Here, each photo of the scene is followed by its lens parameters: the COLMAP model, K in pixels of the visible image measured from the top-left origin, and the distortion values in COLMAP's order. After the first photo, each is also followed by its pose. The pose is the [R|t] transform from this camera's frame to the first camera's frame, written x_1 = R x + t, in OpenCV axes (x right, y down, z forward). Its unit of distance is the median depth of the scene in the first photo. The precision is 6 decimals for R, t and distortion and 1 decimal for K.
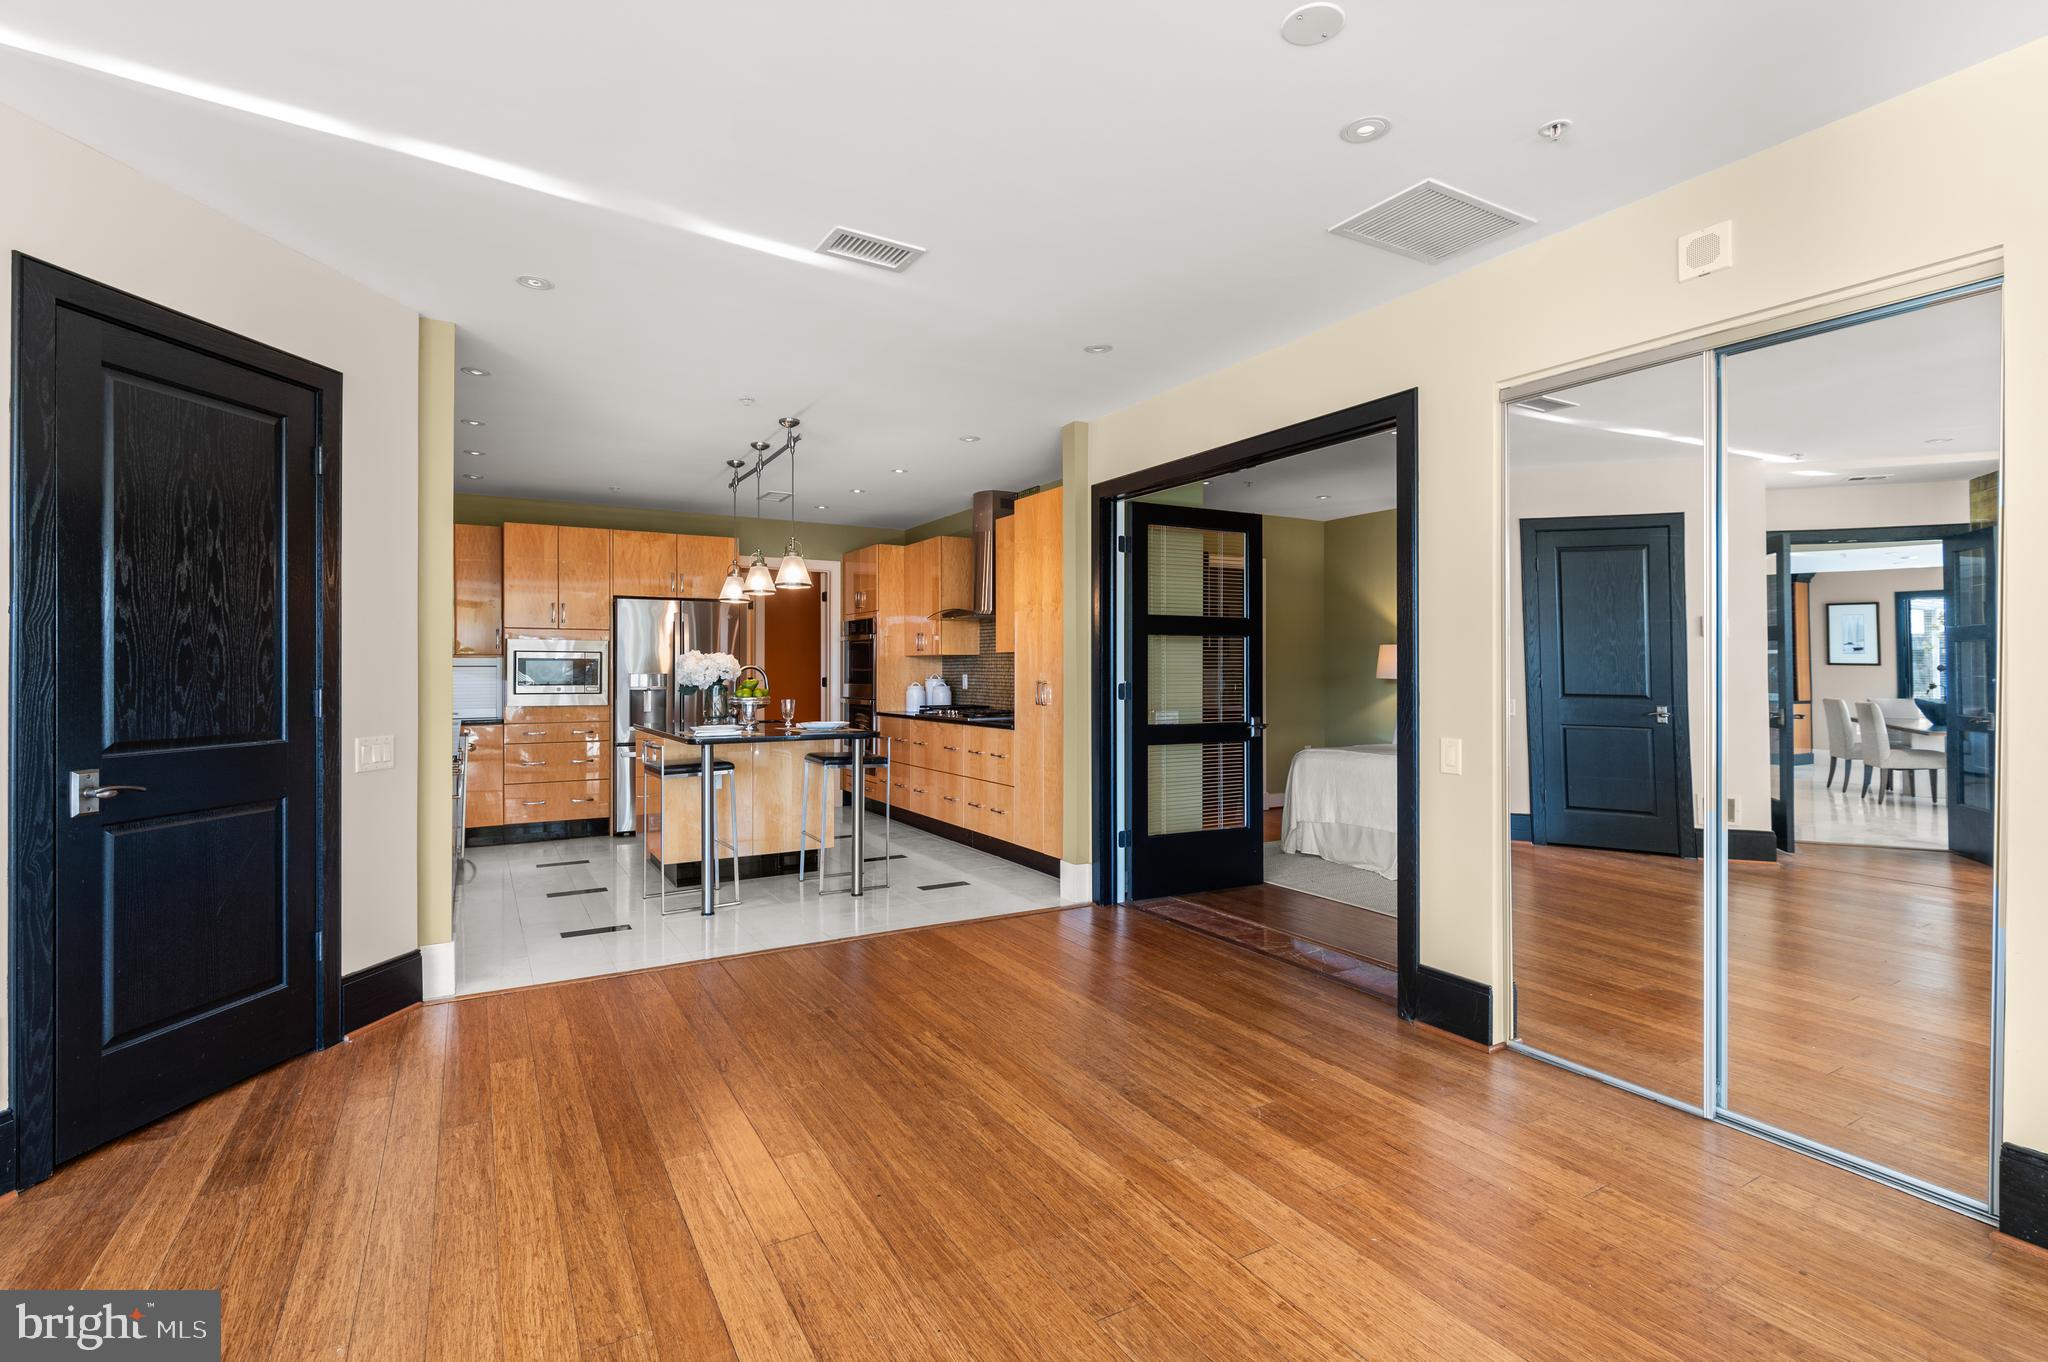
lens RADIAL K [[934.7, 0, 1020.5], [0, 934.7, 670.8], [0, 0, 1]] dist [0.000030, -0.000095]
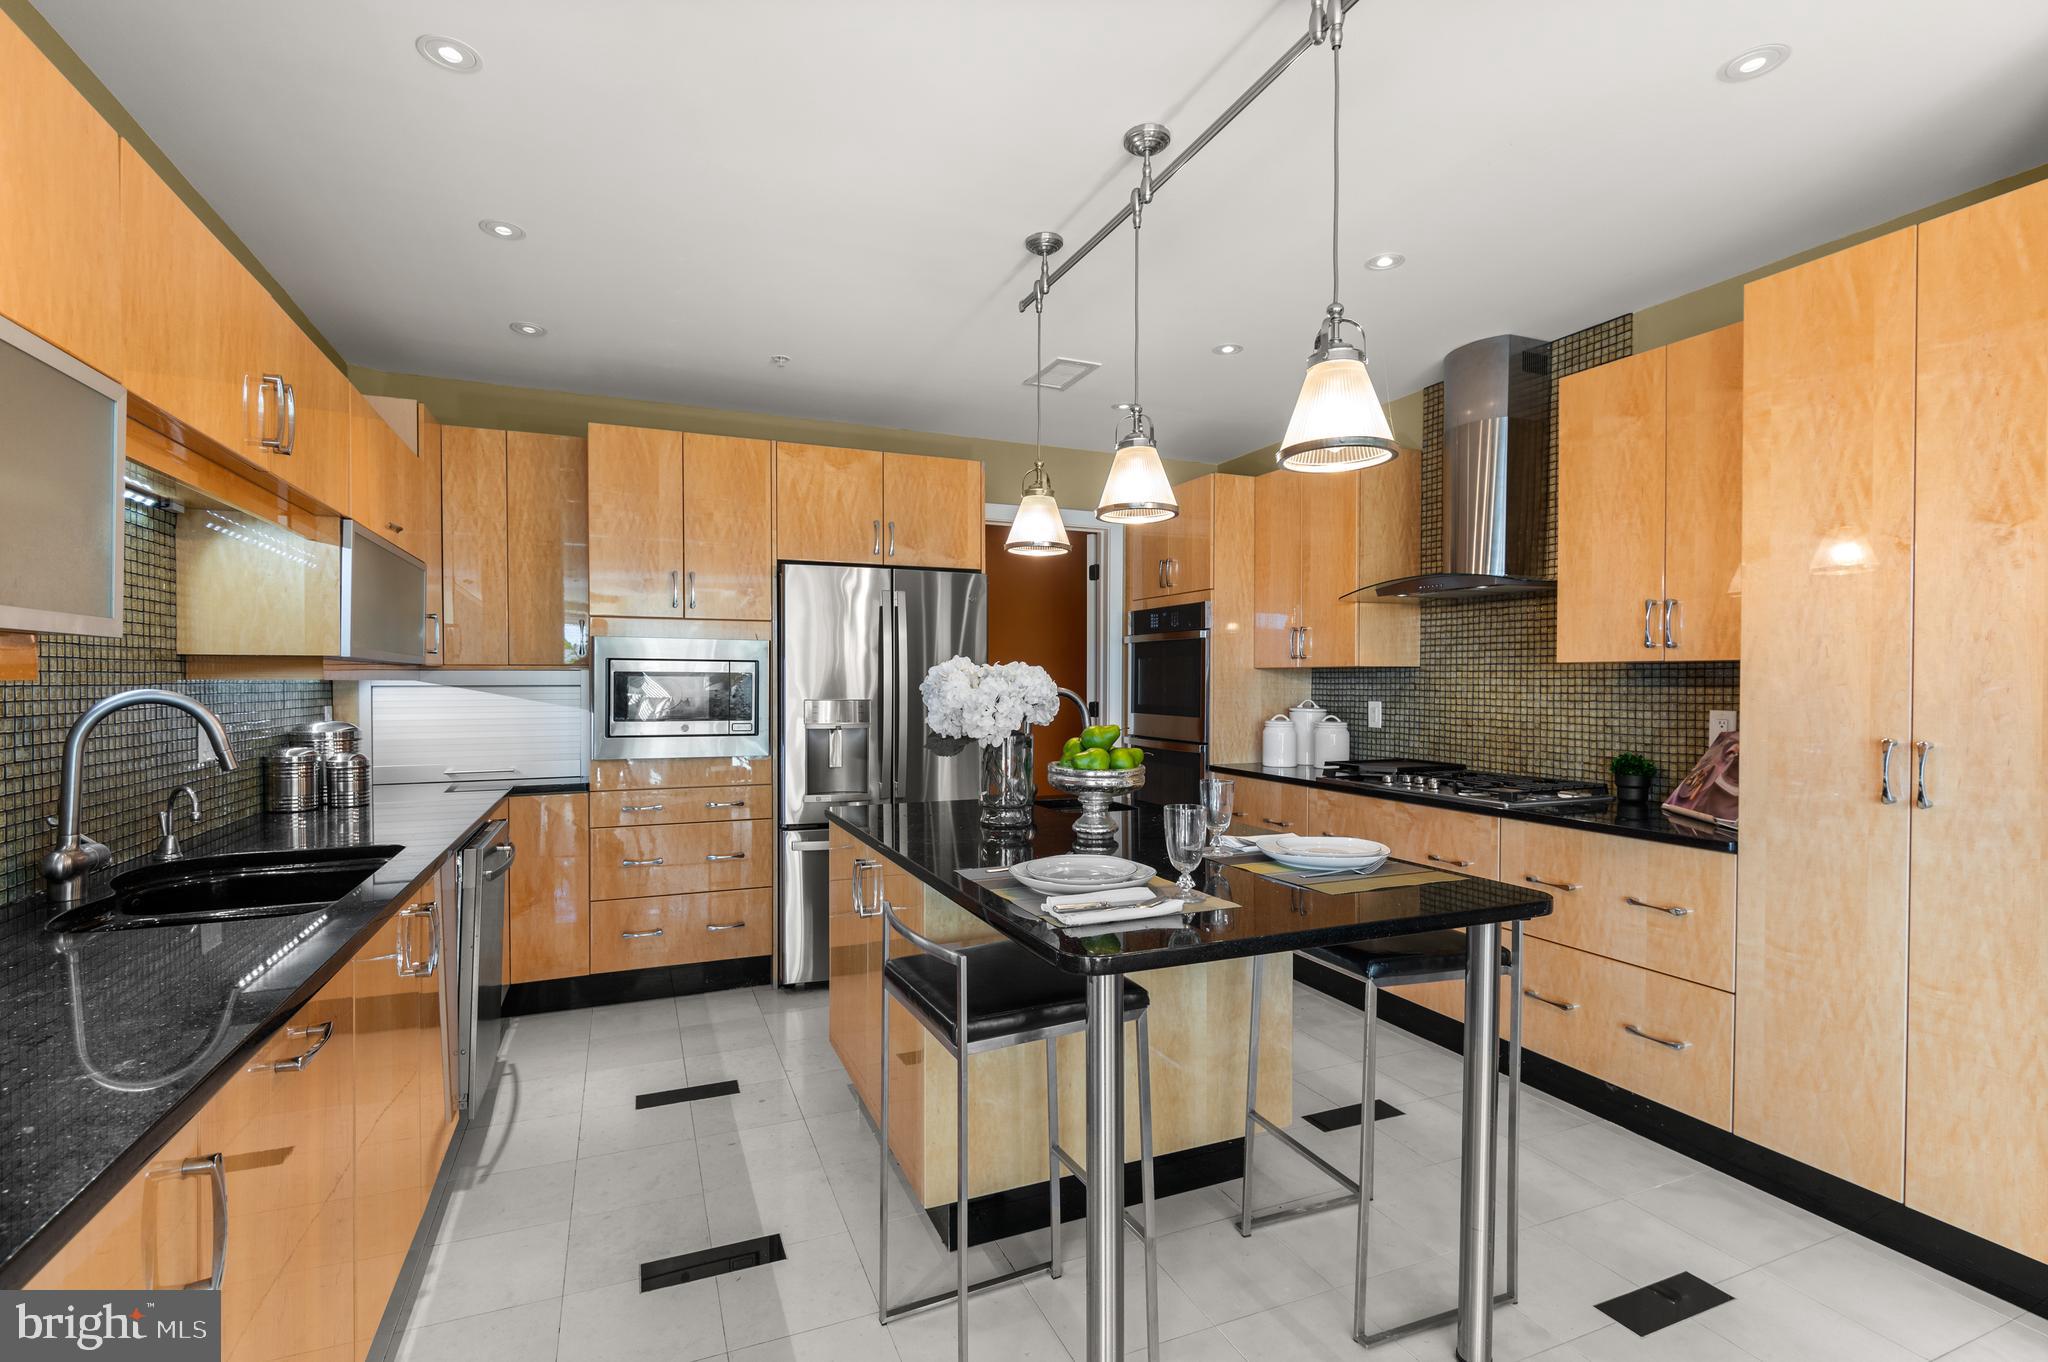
lens RADIAL K [[943.0, 0, 1013.3], [0, 943.0, 688.3], [0, 0, 1]] dist [0.002455, -0.000177]
pose [[0.991119, 0.005054, -0.132882, -0.219959], [-0.003680, 0.999937, 0.010587, -0.009974], [0.132927, -0.010004, 0.991075, 0.458840]]
